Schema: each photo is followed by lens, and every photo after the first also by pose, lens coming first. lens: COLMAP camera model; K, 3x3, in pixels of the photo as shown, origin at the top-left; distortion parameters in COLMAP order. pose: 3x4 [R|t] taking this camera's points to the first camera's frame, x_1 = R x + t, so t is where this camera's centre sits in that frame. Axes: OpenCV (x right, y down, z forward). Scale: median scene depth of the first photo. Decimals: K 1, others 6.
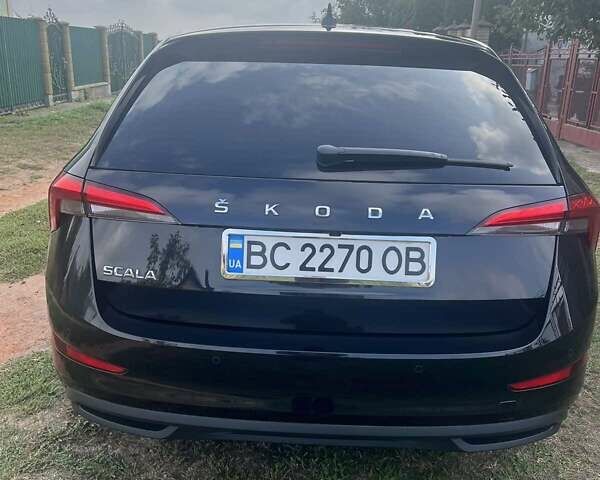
lens RADIAL K [[481.1, 0, 300.0], [0, 481.1, 240.0], [0, 0, 1]] dist [0.055929, -0.122554]
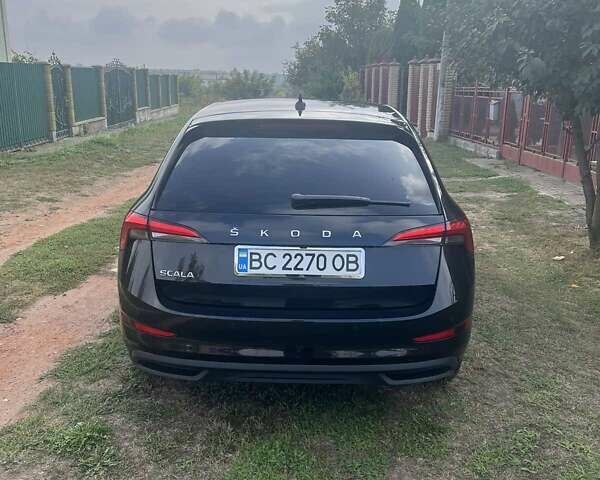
lens RADIAL K [[481.1, 0, 300.0], [0, 481.1, 240.0], [0, 0, 1]] dist [0.055929, -0.122554]
pose [[0.999496, -0.019191, 0.025300, 0.019212], [0.020353, 0.998712, -0.046482, 0.037229], [-0.024376, 0.046973, 0.998599, -0.613397]]
